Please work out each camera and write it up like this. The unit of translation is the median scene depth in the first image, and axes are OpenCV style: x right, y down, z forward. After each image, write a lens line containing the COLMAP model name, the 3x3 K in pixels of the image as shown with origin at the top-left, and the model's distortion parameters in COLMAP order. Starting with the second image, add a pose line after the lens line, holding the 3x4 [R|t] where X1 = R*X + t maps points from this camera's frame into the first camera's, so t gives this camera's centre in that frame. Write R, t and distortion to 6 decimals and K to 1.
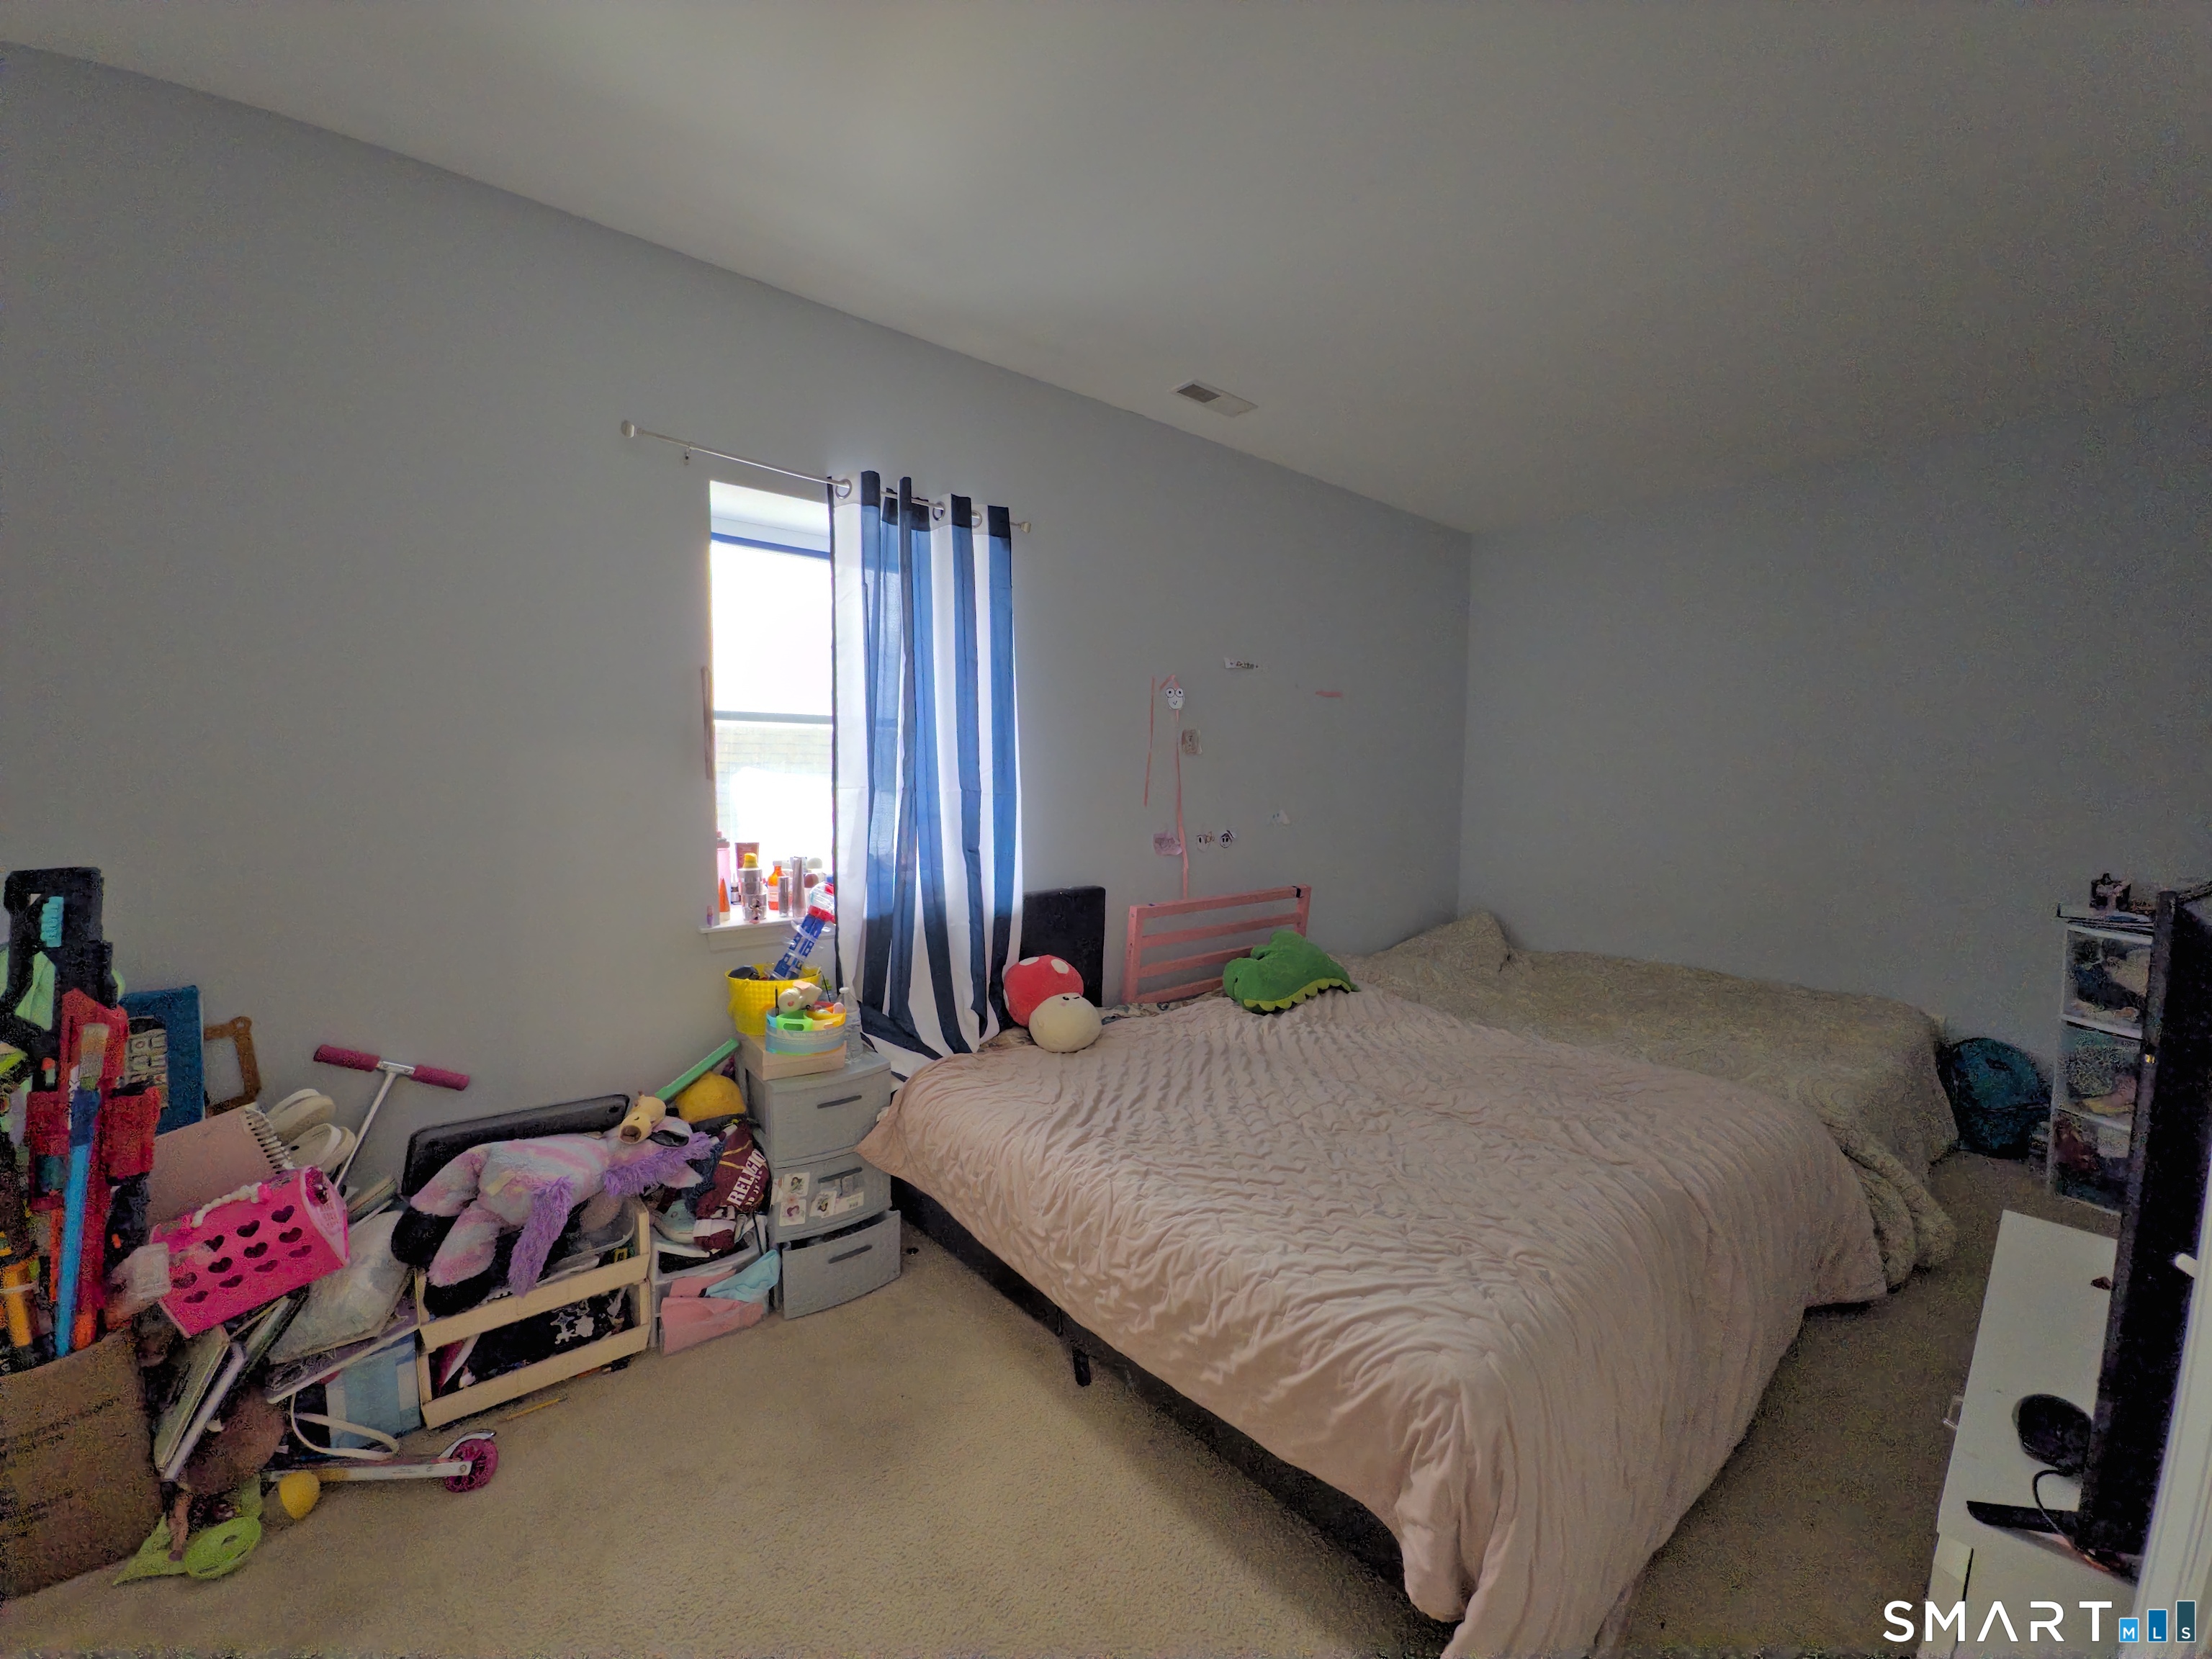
lens RADIAL K [[869.3, 0, 1110.5], [0, 869.3, 833.4], [0, 0, 1]] dist [-0.004683, 0.001246]
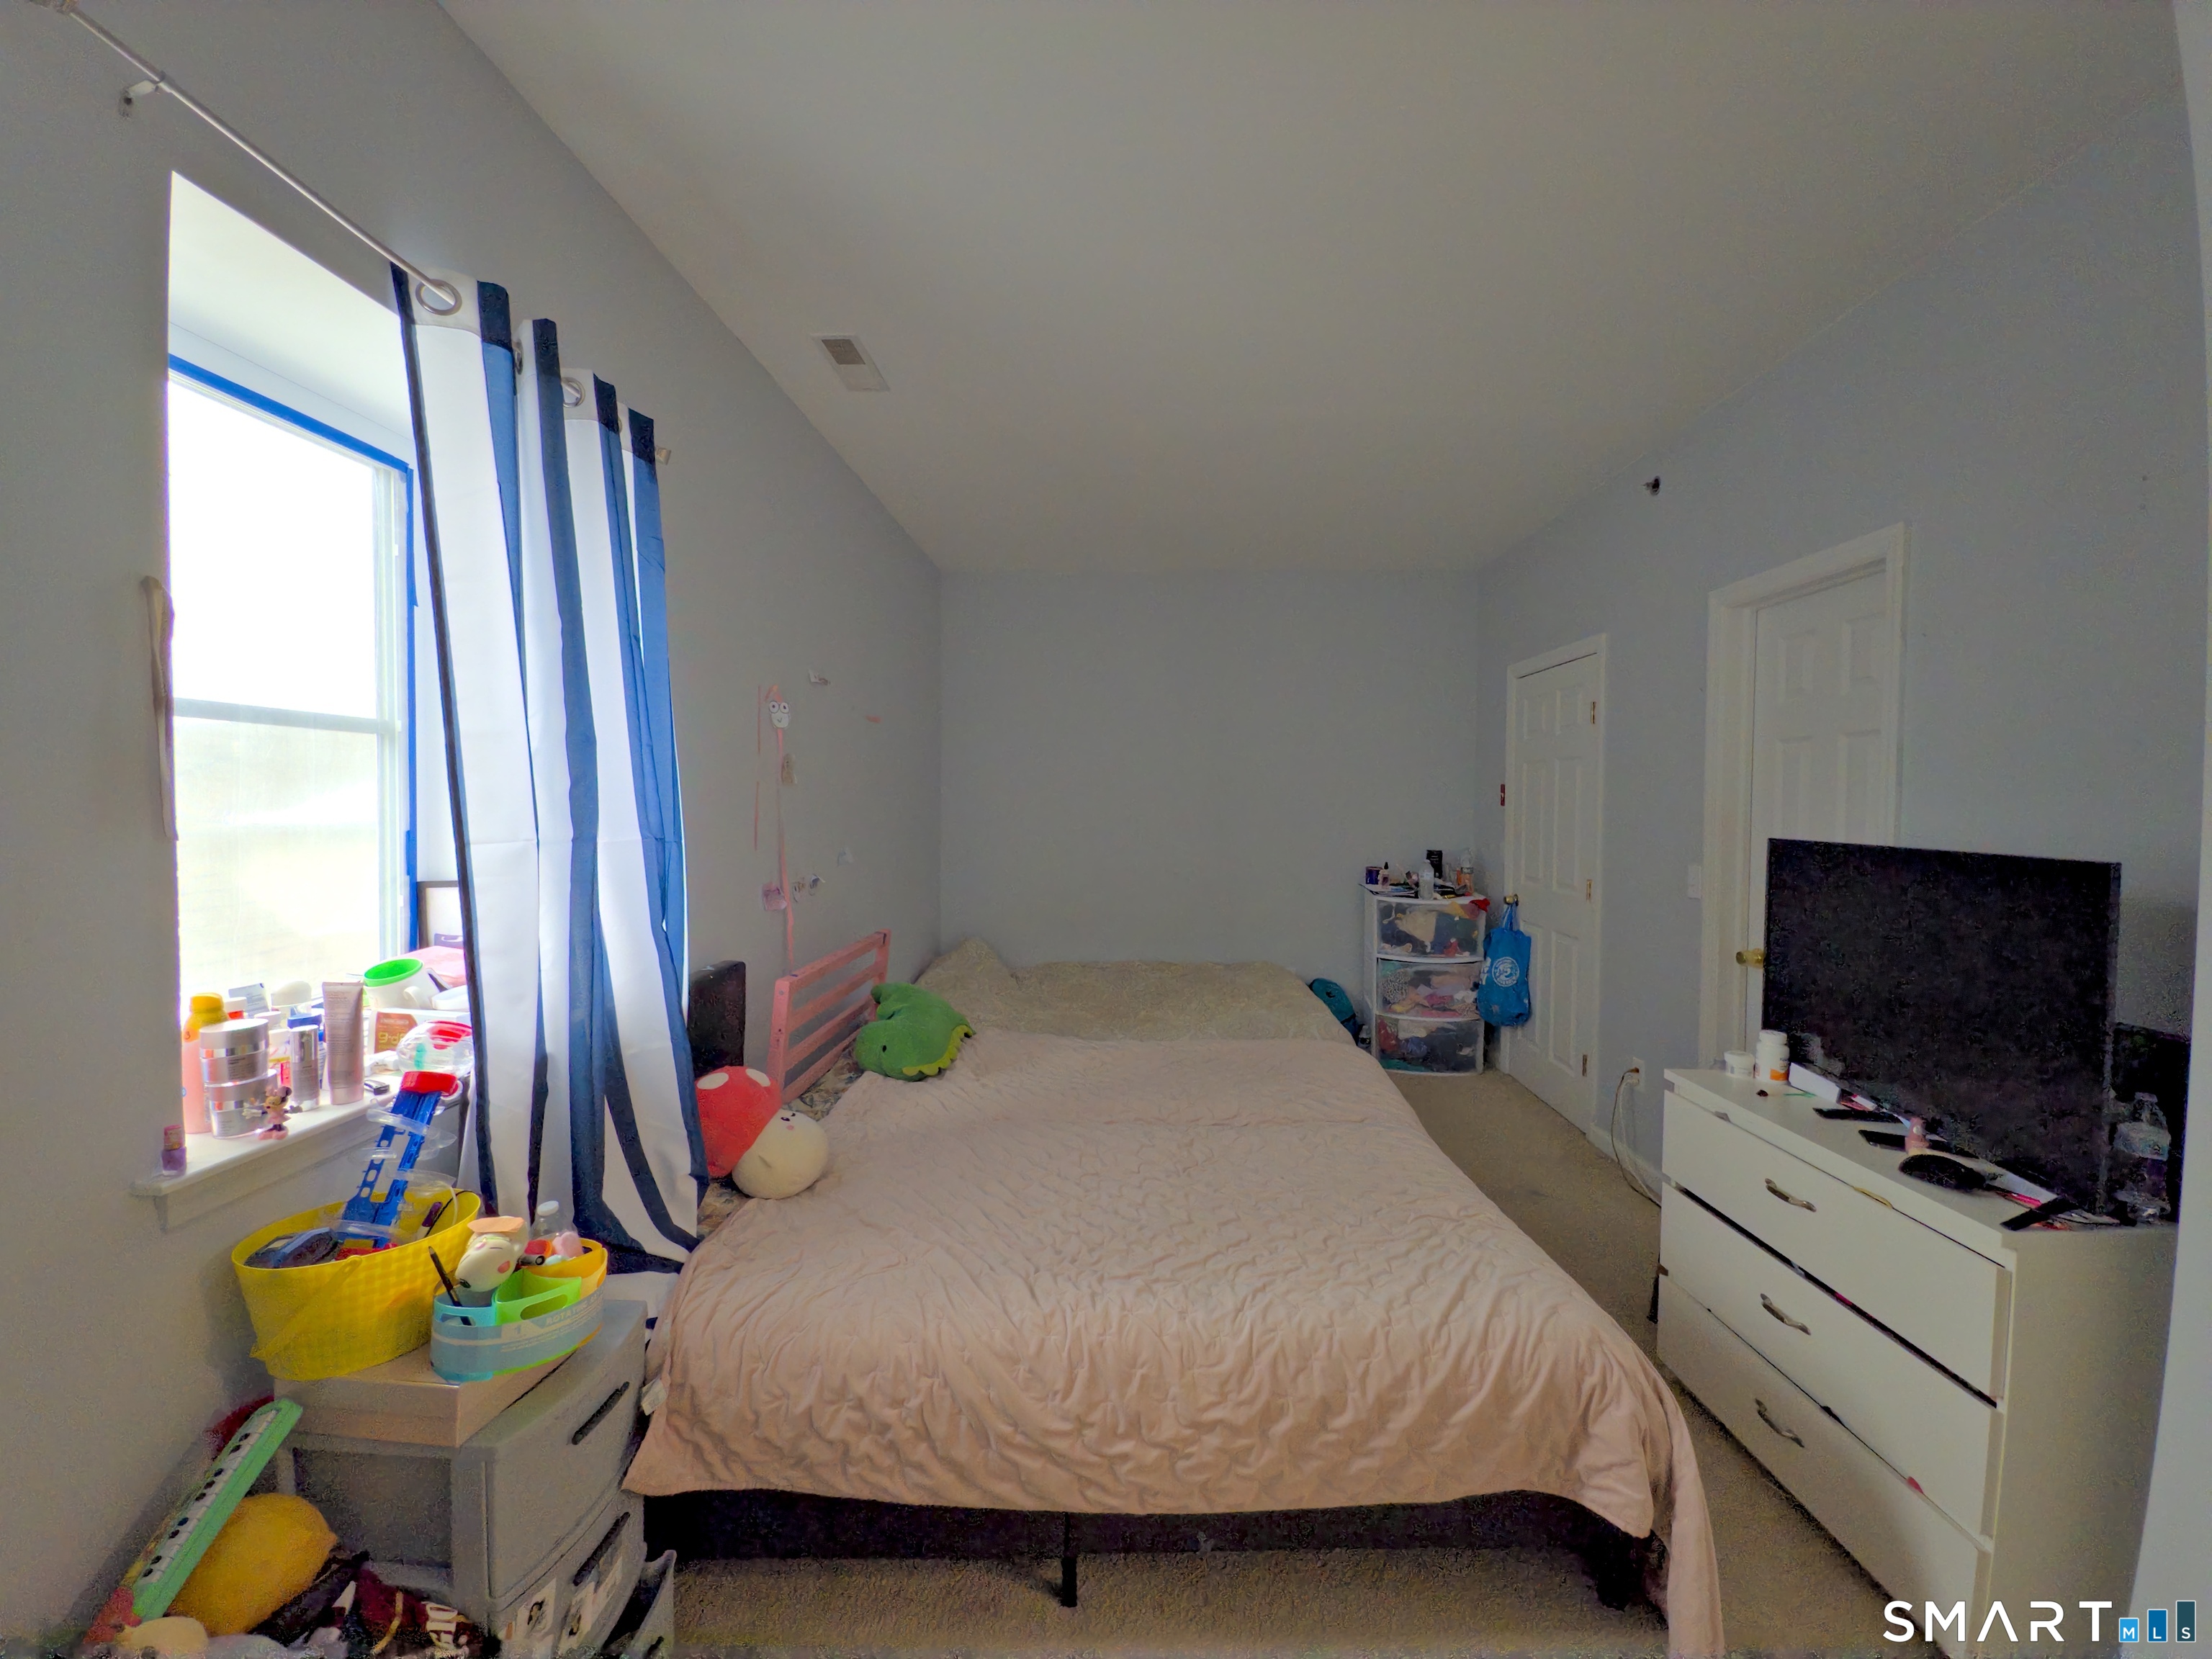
lens RADIAL K [[869.3, 0, 1087.9], [0, 869.3, 836.9], [0, 0, 1]] dist [-0.004683, 0.001246]
pose [[0.671070, -0.037245, 0.740458, -0.447994], [0.060054, 0.998186, -0.004218, -0.029852], [-0.738958, 0.047298, 0.672090, 0.346460]]
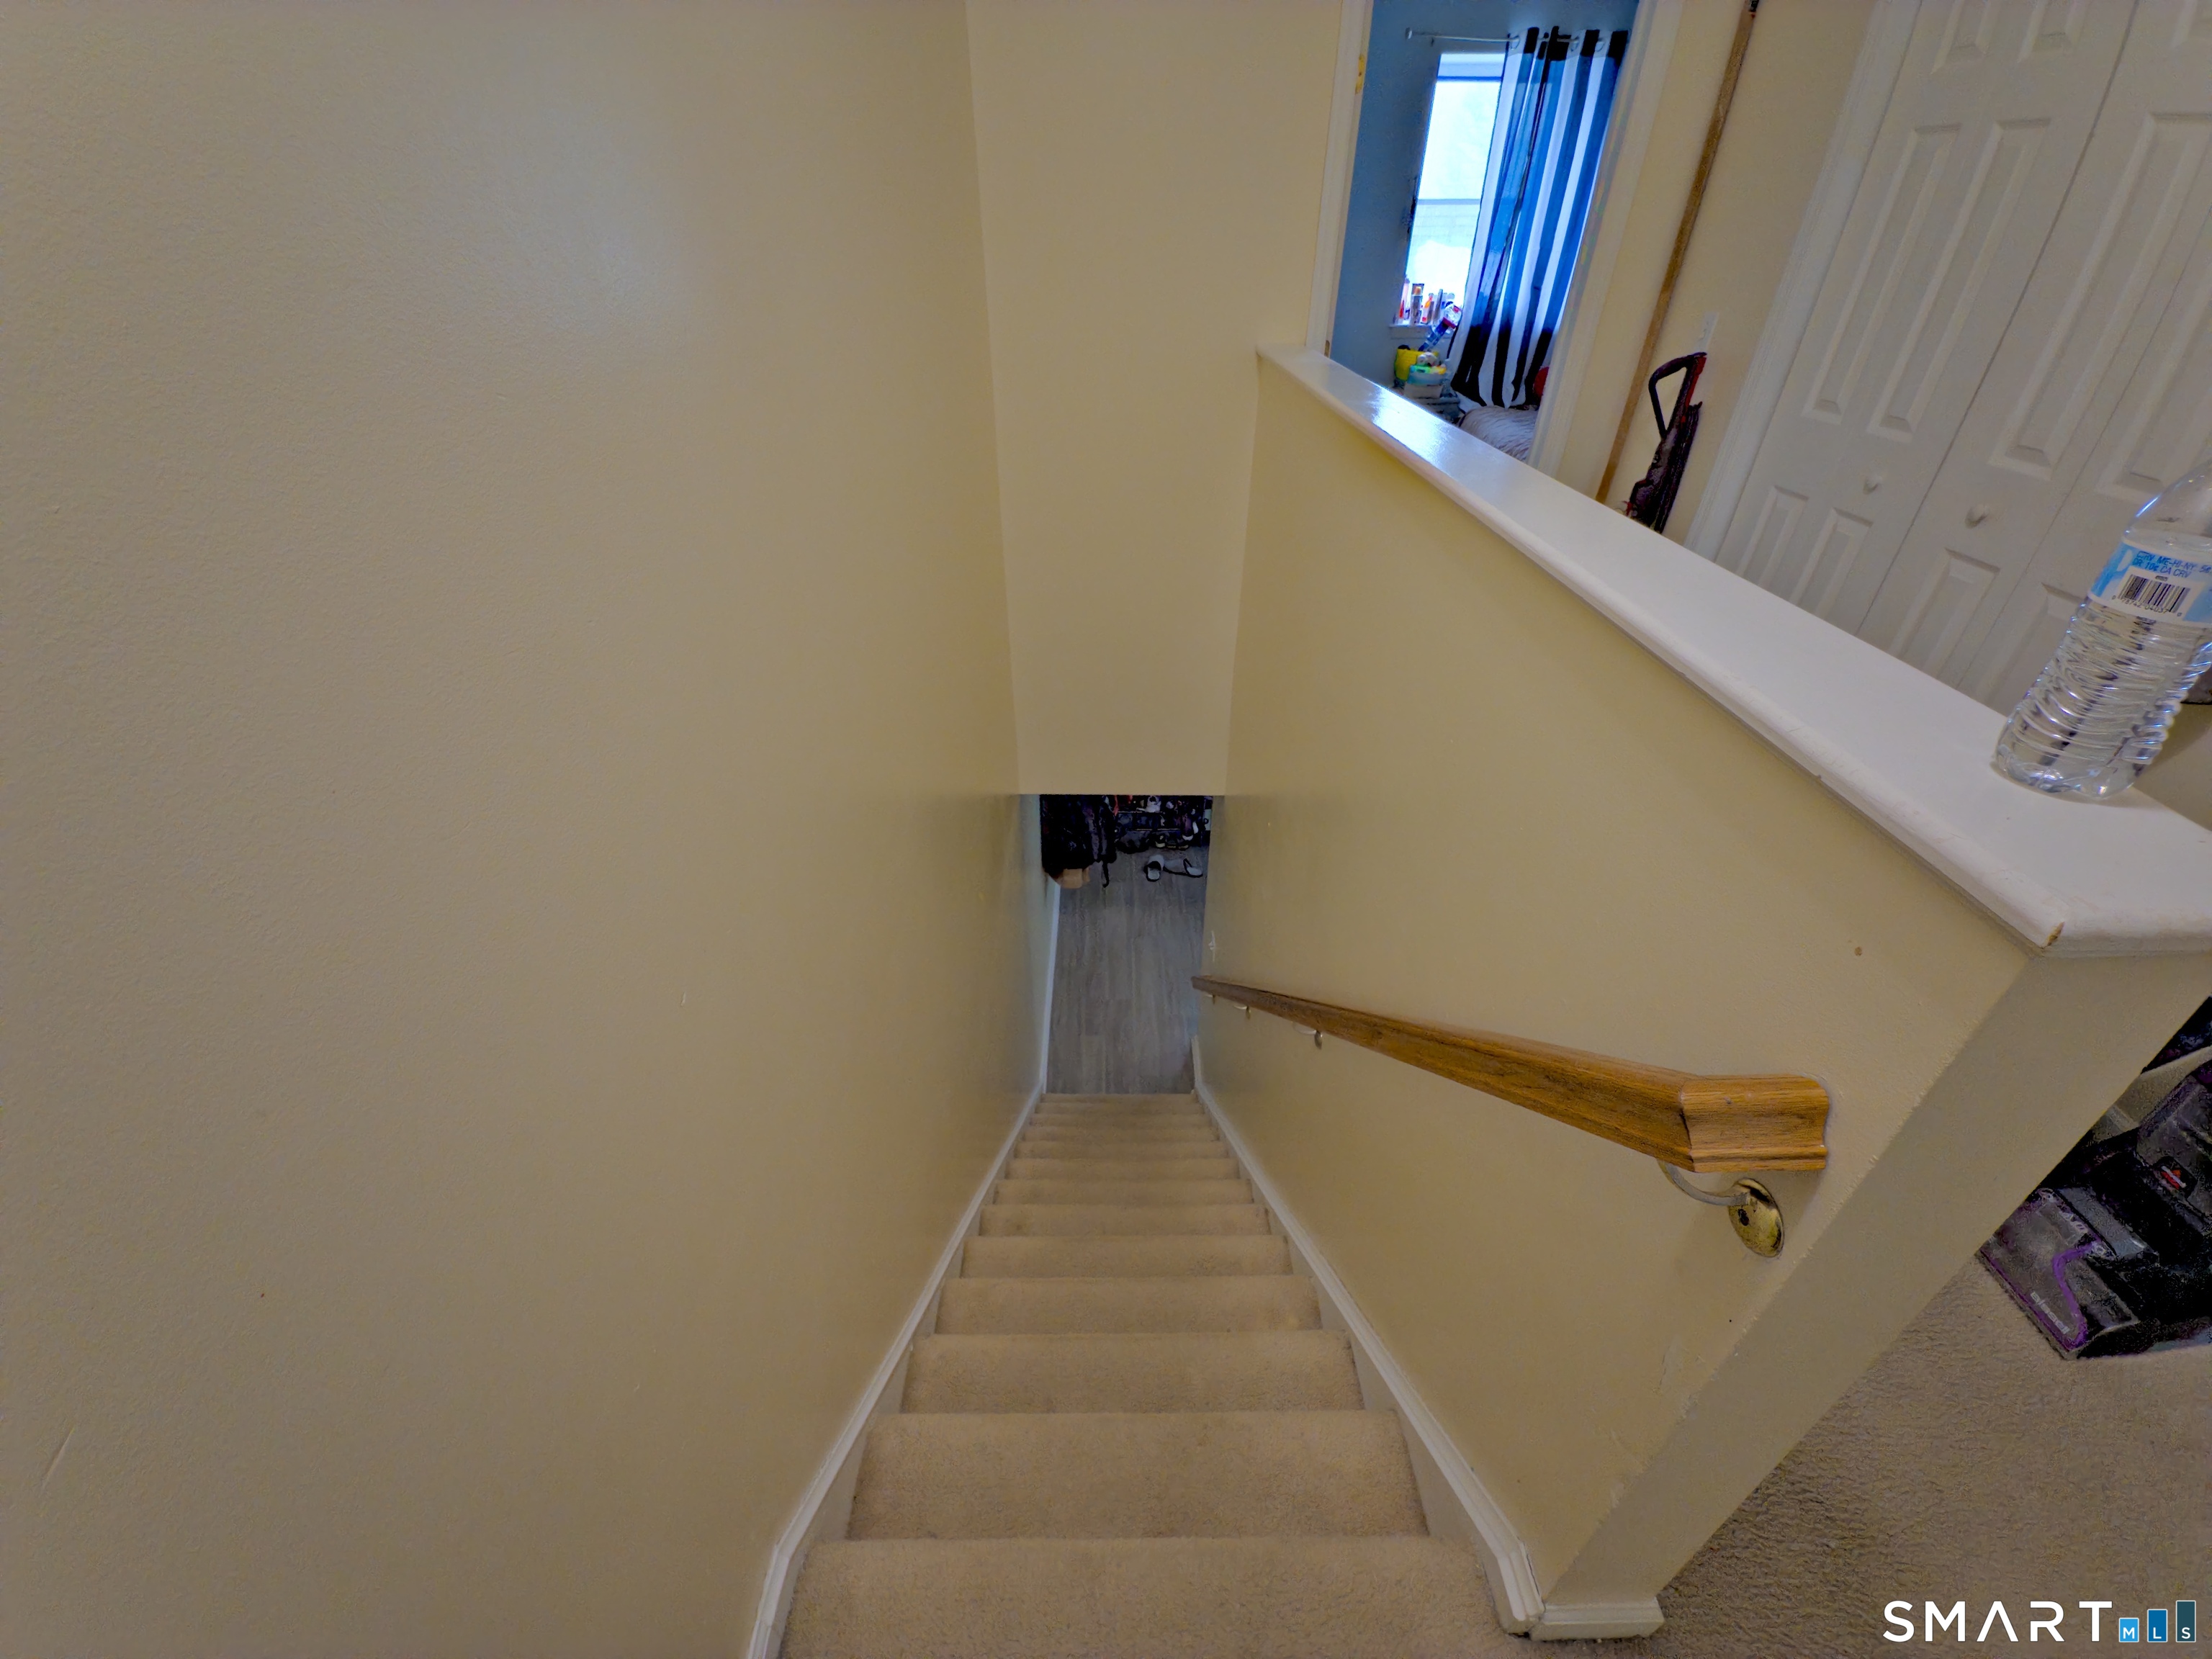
lens RADIAL K [[869.3, 0, 1104.7], [0, 869.3, 835.6], [0, 0, 1]] dist [-0.004683, 0.001246]
pose [[0.760814, 0.355465, -0.542961, 0.585839], [-0.033093, 0.856812, 0.514566, 0.104369], [0.648126, -0.373521, 0.663638, -1.308487]]
